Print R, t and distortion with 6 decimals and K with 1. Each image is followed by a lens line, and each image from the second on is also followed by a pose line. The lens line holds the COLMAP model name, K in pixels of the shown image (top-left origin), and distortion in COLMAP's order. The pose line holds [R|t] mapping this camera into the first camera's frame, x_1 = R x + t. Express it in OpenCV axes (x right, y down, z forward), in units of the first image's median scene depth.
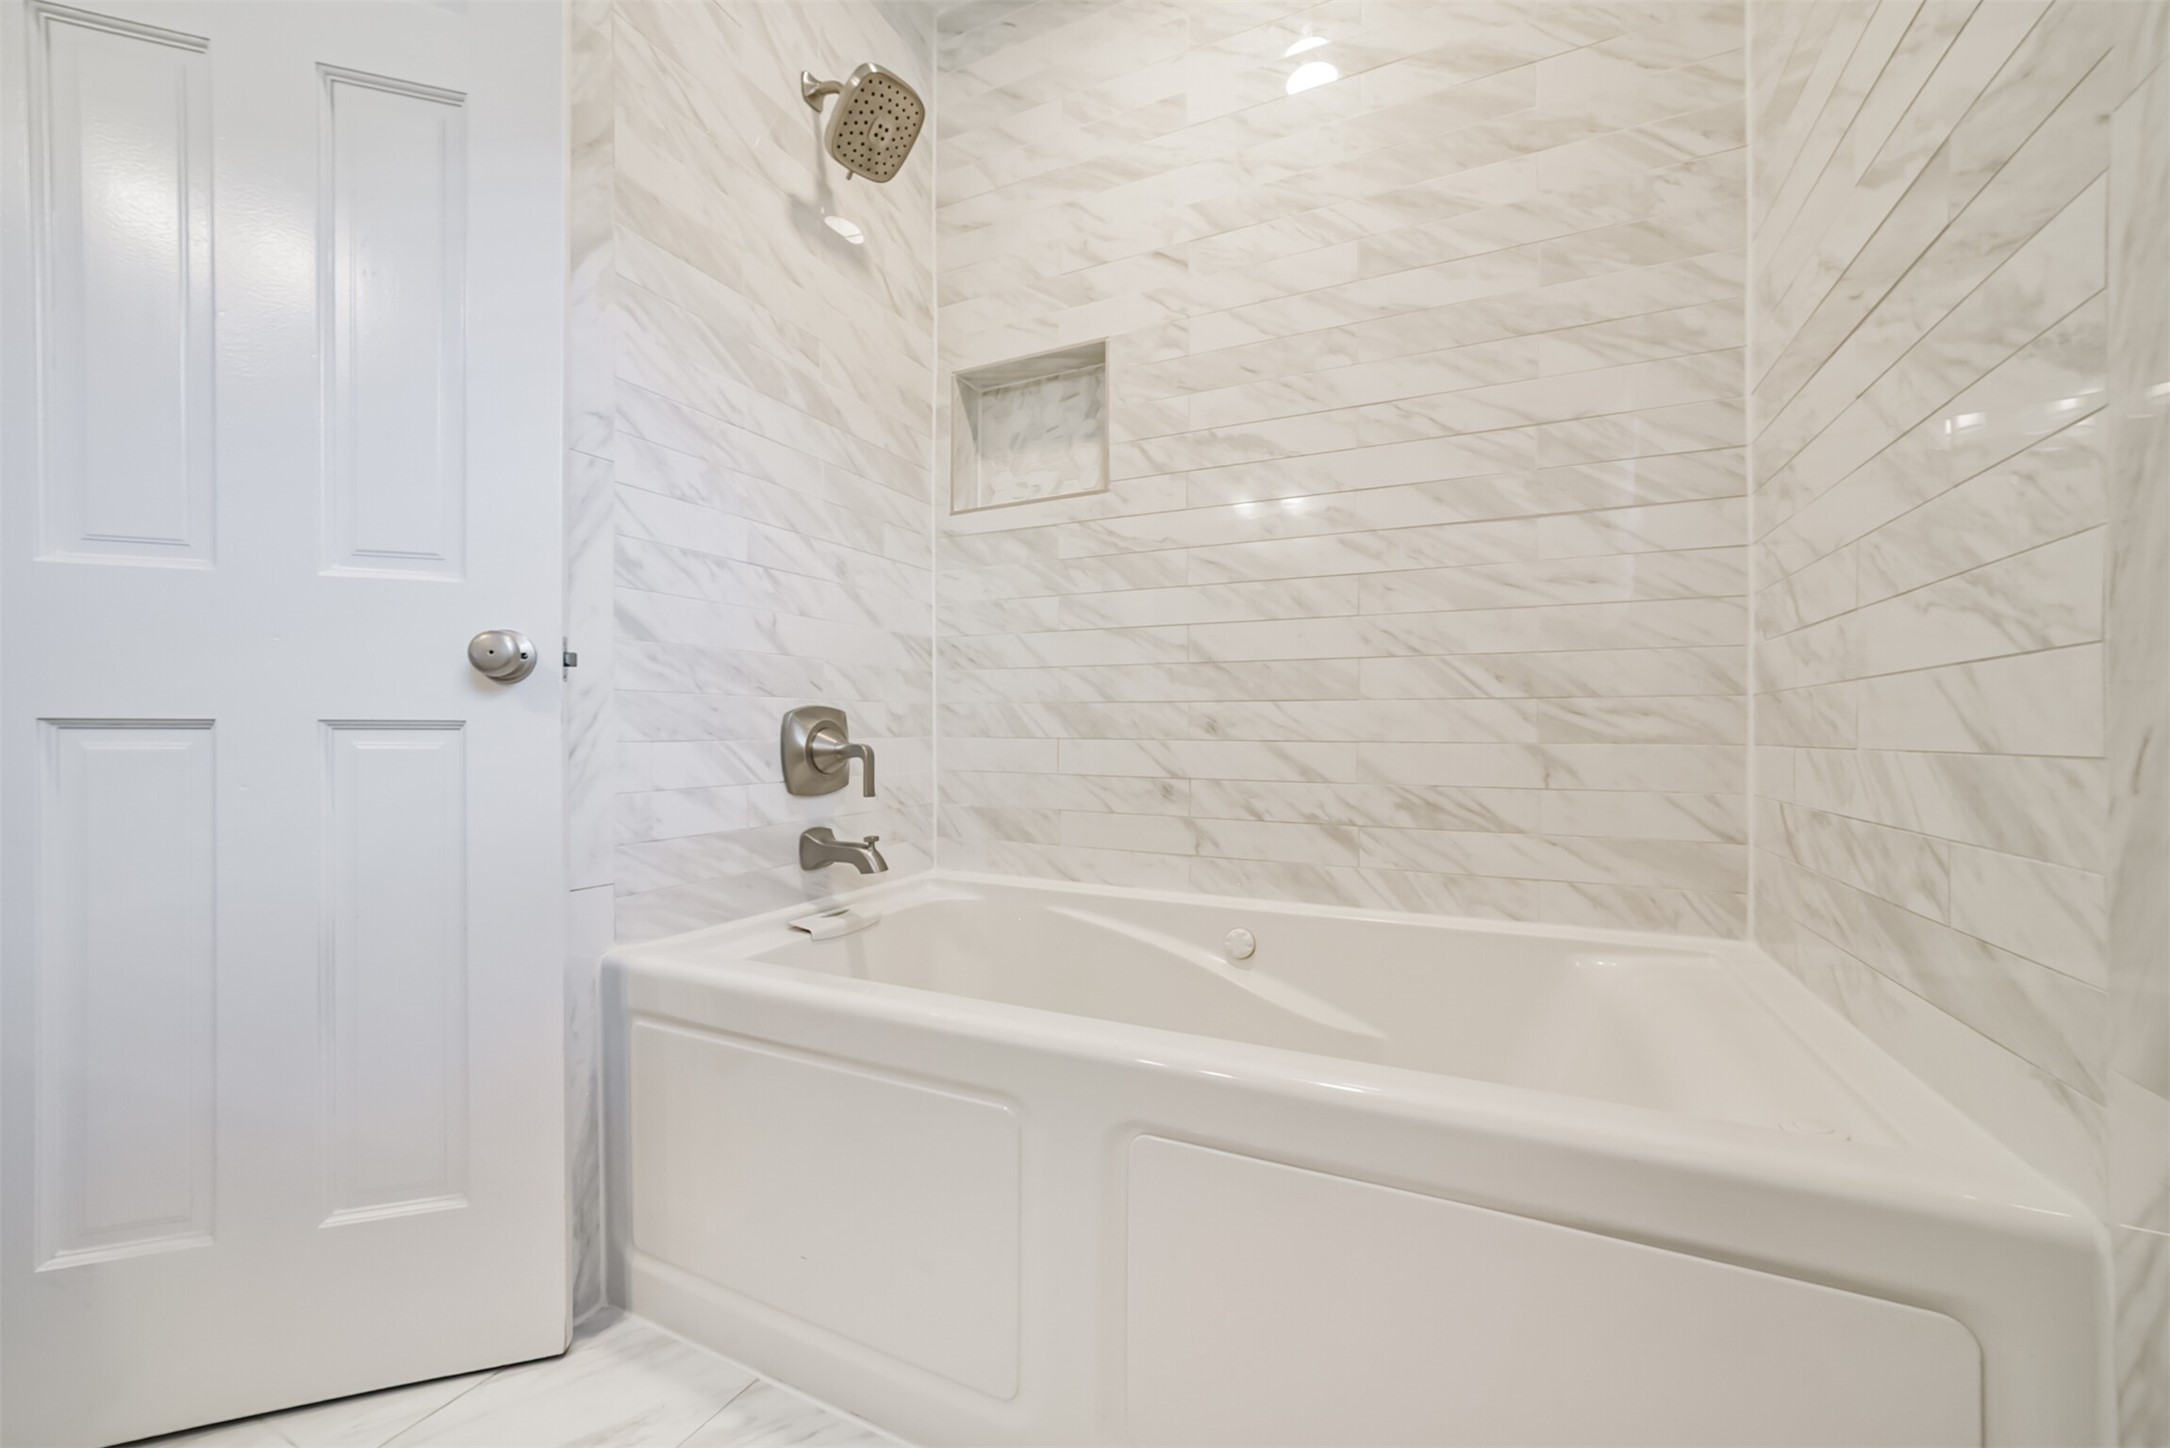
lens RADIAL K [[842.0, 0, 1076.9], [0, 842.0, 743.7], [0, 0, 1]] dist [-0.016539, 0.007112]
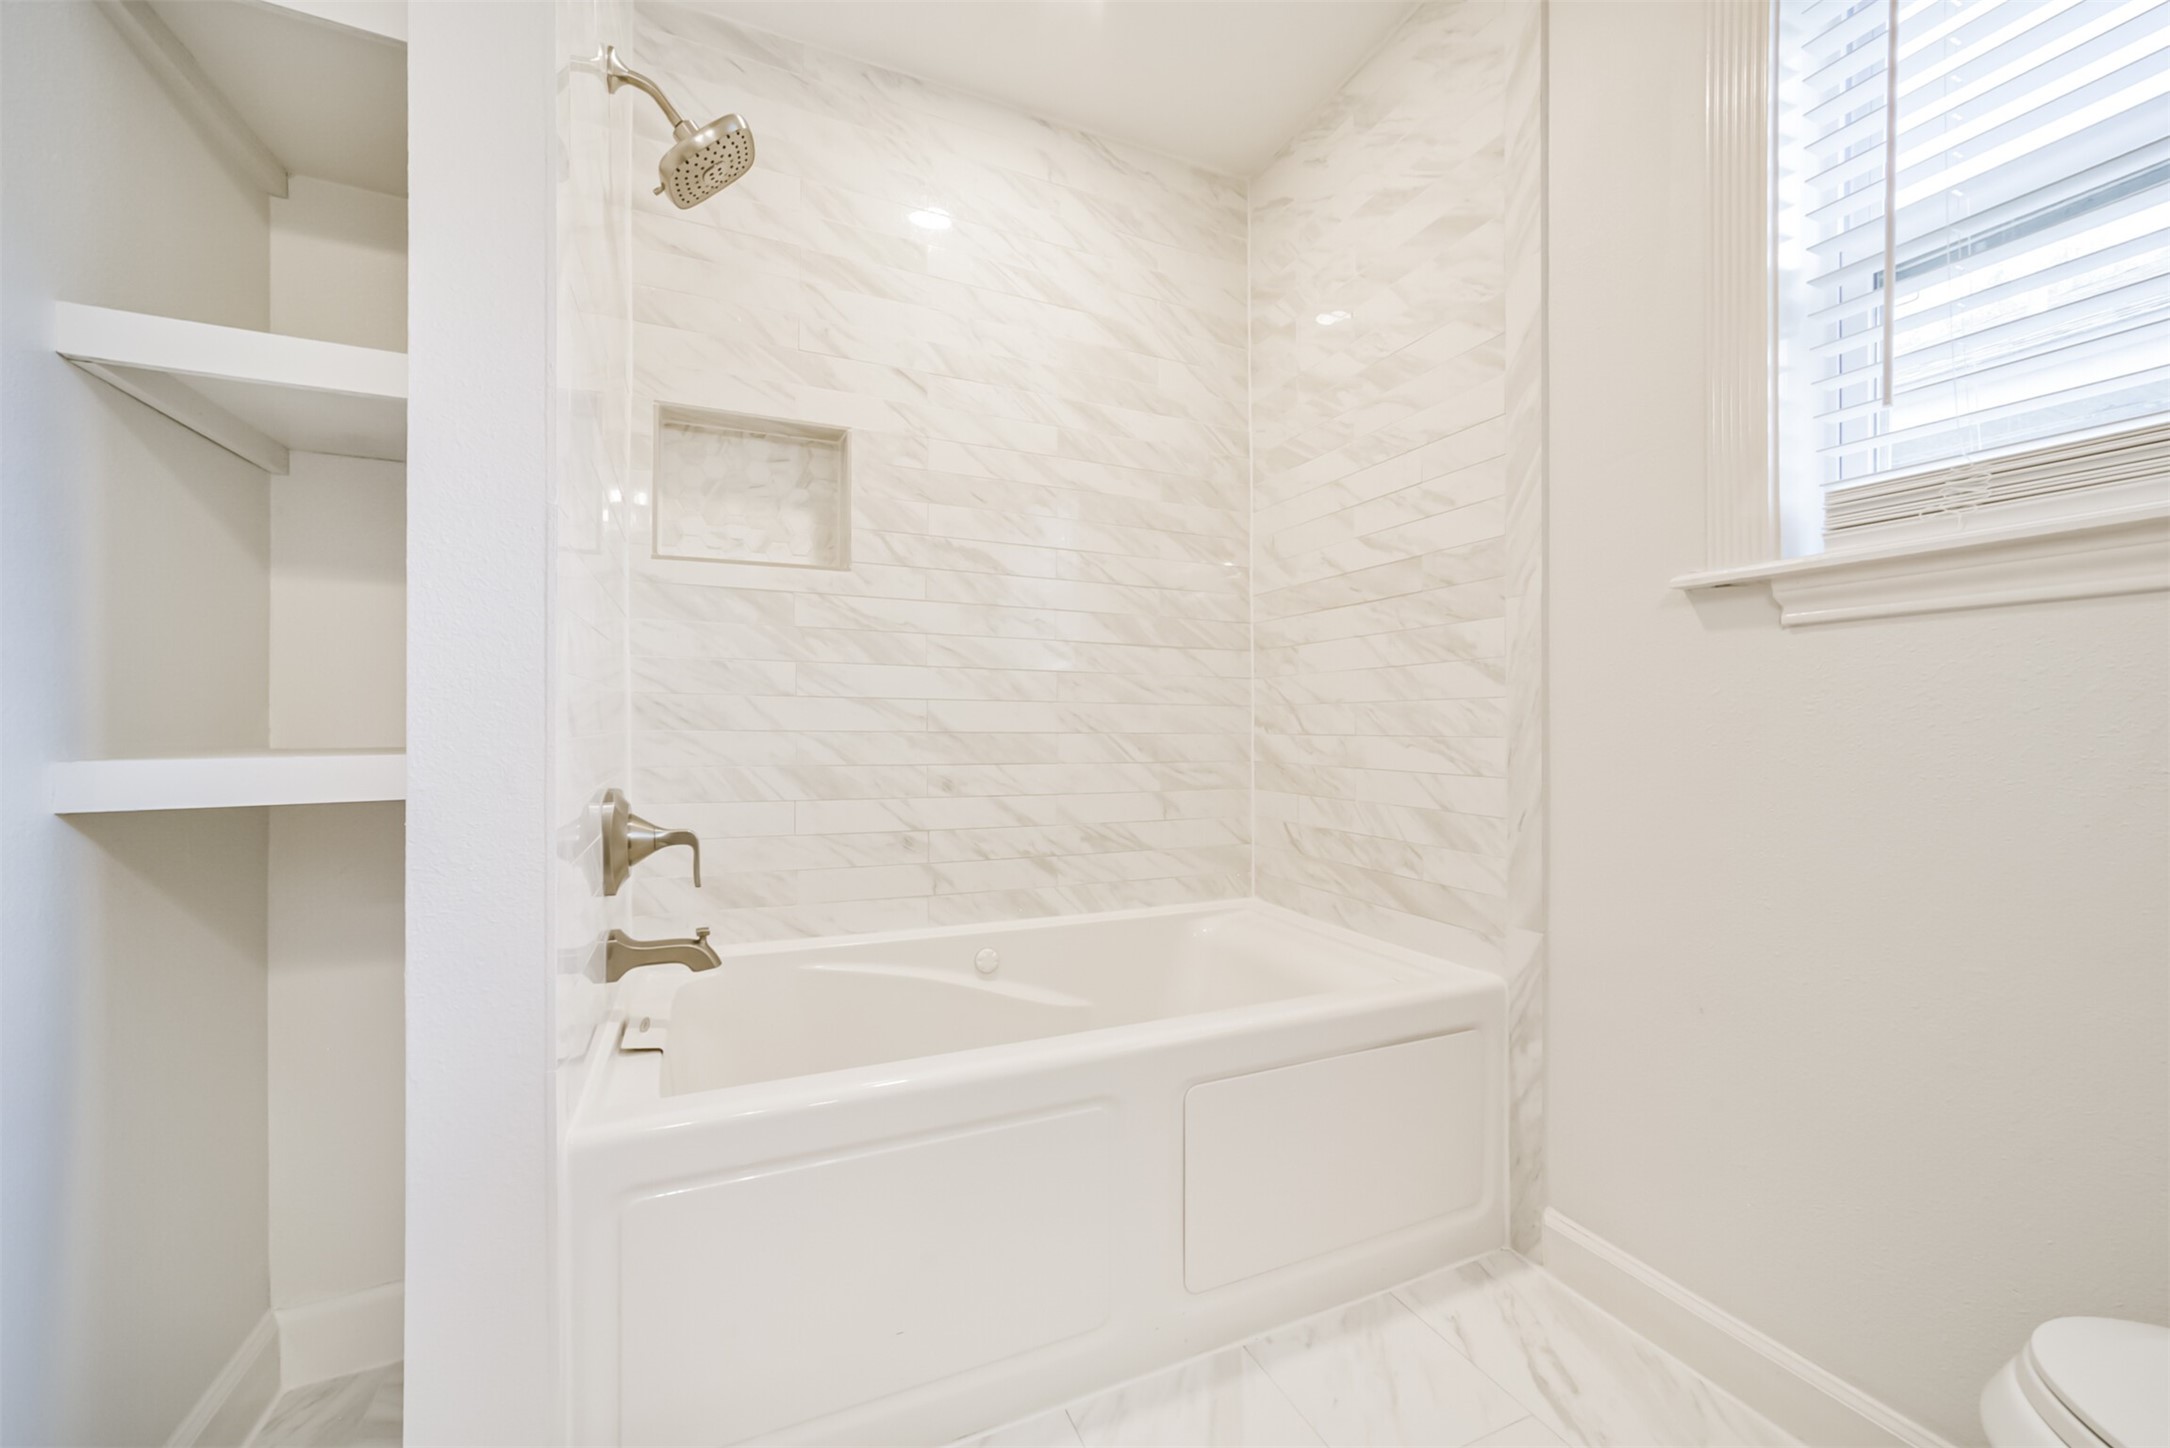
lens RADIAL K [[842.0, 0, 1078.3], [0, 842.0, 729.7], [0, 0, 1]] dist [-0.016539, 0.007112]
pose [[0.645753, -0.004048, 0.763536, -0.698598], [0.007600, 0.999970, -0.001127, -0.107032], [-0.763509, 0.006530, 0.645764, 0.091880]]
